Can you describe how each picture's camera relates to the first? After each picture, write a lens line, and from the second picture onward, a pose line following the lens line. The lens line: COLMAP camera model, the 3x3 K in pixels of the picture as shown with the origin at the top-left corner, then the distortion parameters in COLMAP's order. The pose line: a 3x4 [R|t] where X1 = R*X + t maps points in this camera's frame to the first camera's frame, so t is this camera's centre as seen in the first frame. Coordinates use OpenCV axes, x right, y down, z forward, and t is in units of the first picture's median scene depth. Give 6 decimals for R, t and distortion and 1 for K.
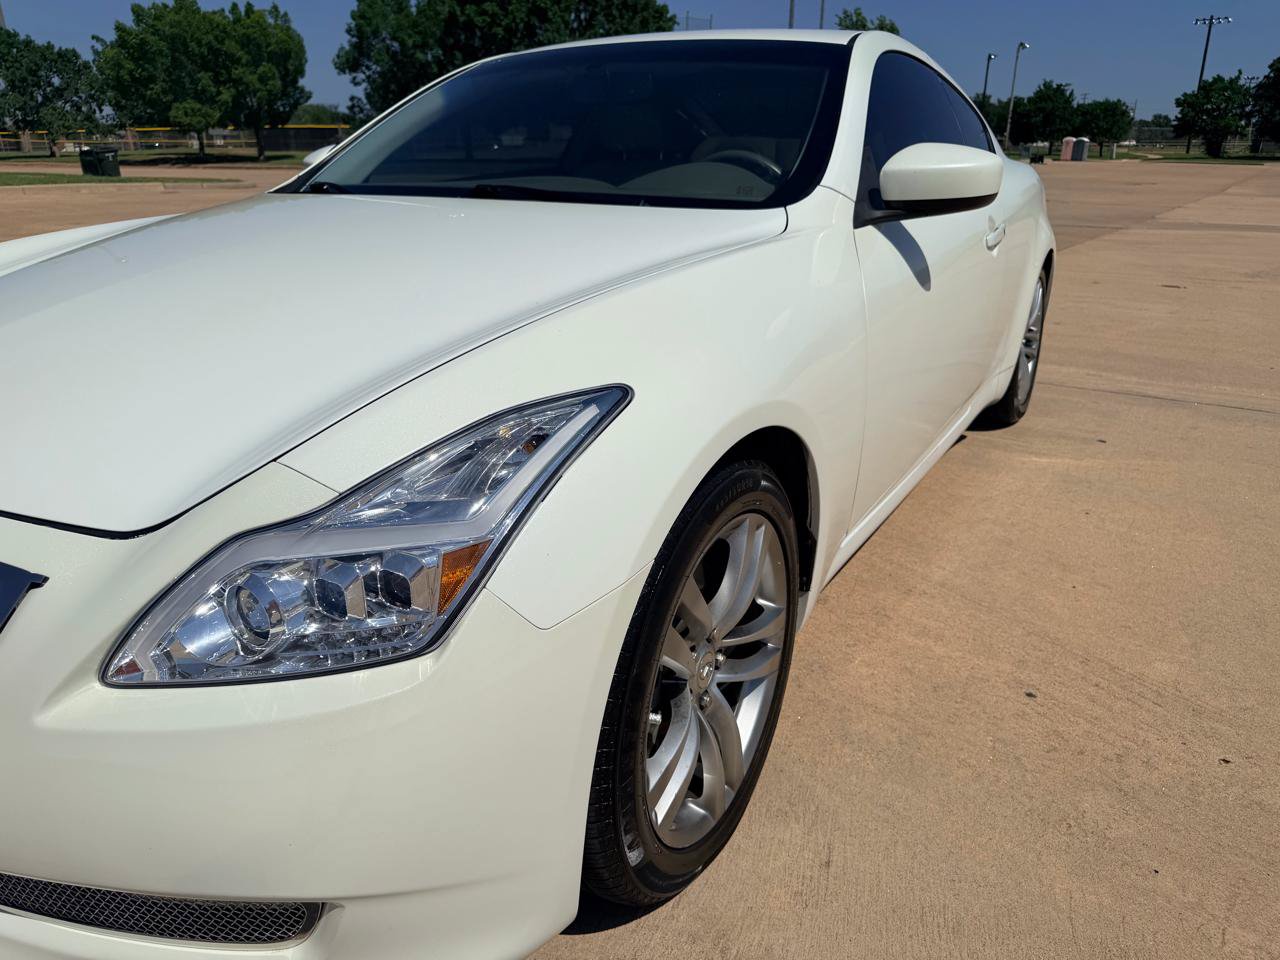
lens RADIAL K [[904.5, 0, 645.0], [0, 904.5, 491.1], [0, 0, 1]] dist [0.037397, -0.047760]
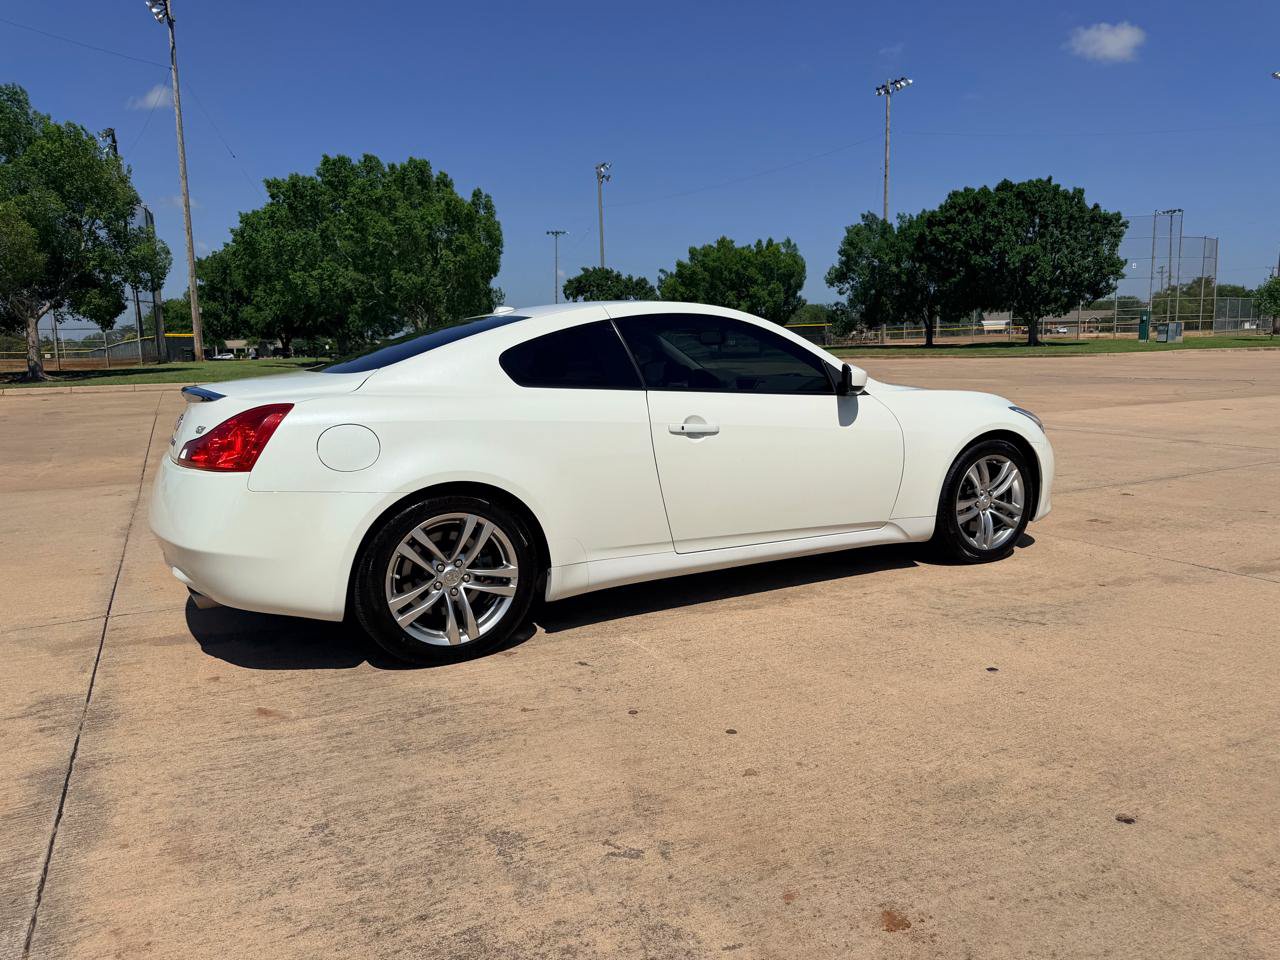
lens RADIAL K [[904.5, 0, 649.1], [0, 904.5, 485.6], [0, 0, 1]] dist [0.037397, -0.047760]
pose [[0.875094, 0.050243, -0.481338, 0.068680], [-0.144832, 0.976201, -0.161413, 0.054525], [0.461773, 0.210965, 0.861545, -0.148996]]
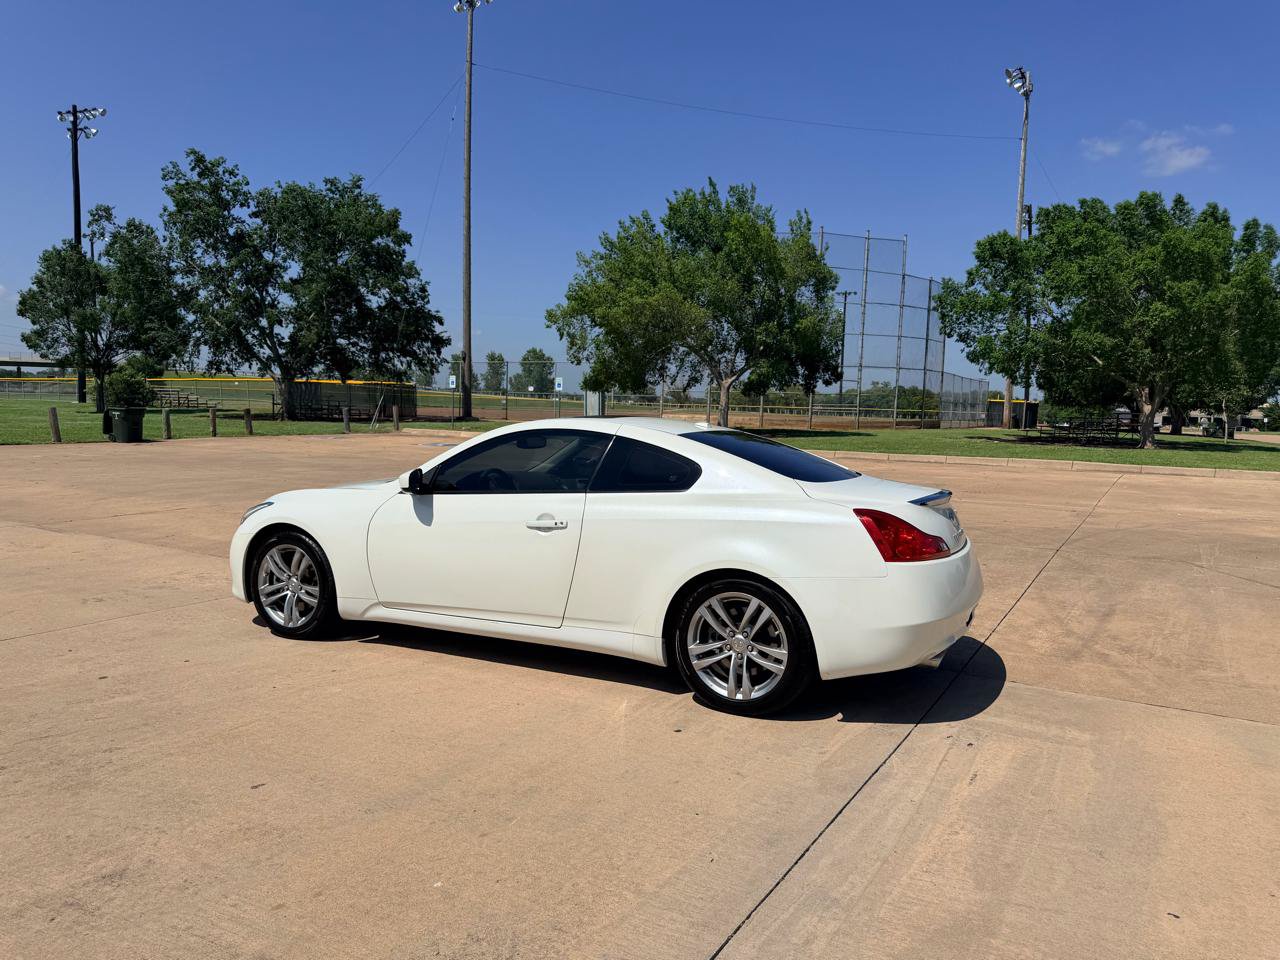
lens RADIAL K [[904.5, 0, 645.4], [0, 904.5, 482.4], [0, 0, 1]] dist [0.037397, -0.047760]
pose [[0.066271, 0.078814, -0.994684, 0.113299], [-0.371749, 0.927056, 0.048687, -0.027136], [0.925965, 0.366546, 0.090736, 0.052649]]
